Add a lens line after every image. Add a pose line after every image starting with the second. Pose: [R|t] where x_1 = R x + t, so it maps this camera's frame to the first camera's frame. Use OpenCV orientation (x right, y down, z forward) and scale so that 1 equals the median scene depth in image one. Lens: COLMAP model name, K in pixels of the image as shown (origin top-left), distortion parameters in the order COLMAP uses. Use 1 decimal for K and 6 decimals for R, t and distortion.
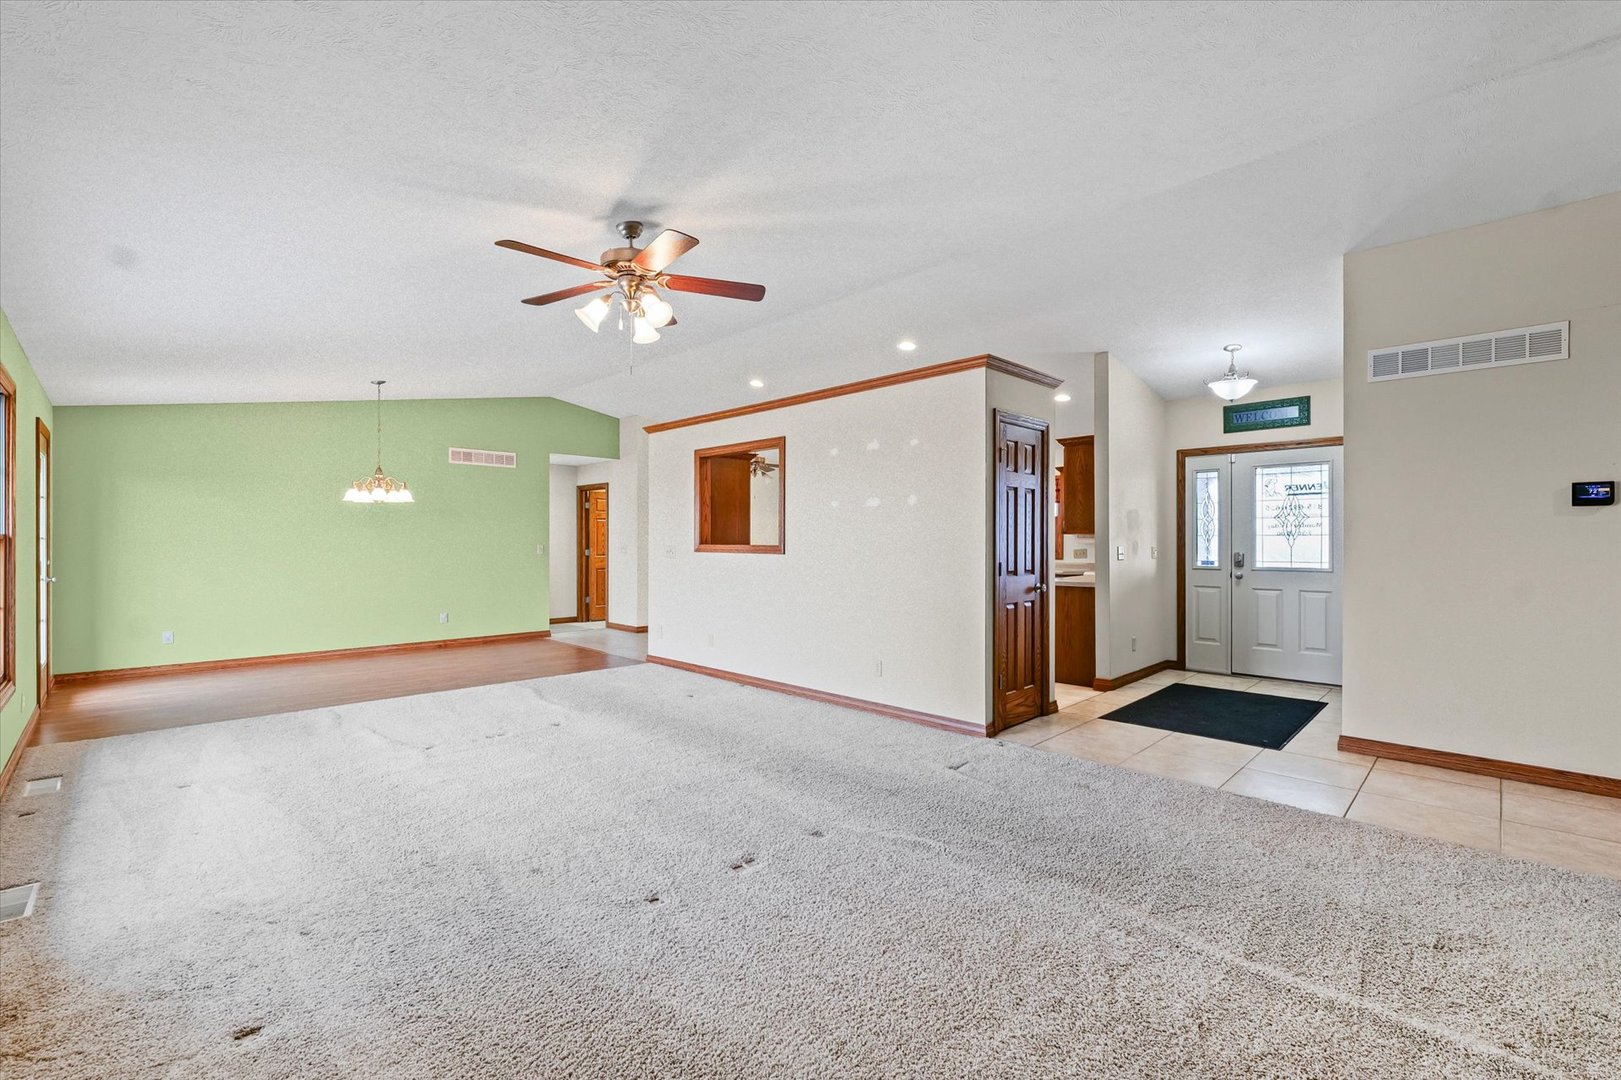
lens RADIAL K [[675.8, 0, 810.5], [0, 675.8, 539.4], [0, 0, 1]] dist [-0.000032, -0.000073]
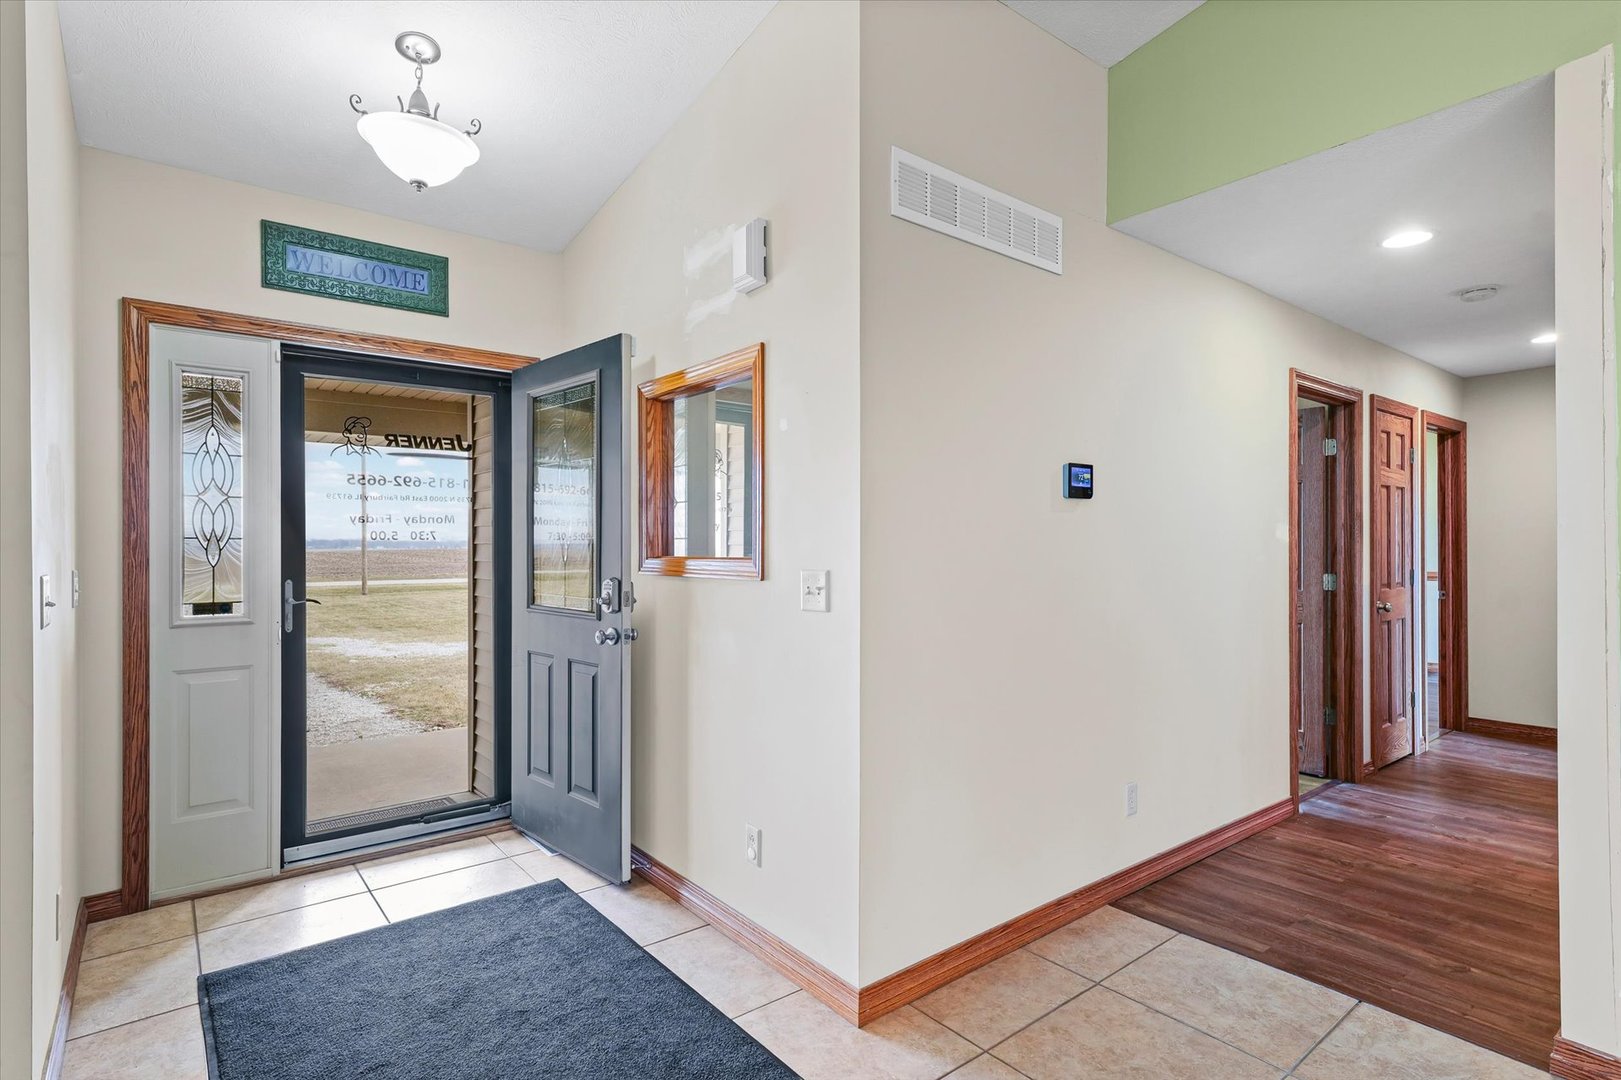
lens RADIAL K [[821.9, 0, 810.6], [0, 821.9, 545.1], [0, 0, 1]] dist [-0.004823, -0.000527]
pose [[0.101201, 0.004447, 0.994856, 0.167779], [0.000757, 0.999989, -0.004547, 0.000595], [-0.994866, 0.001214, 0.101197, 0.670092]]
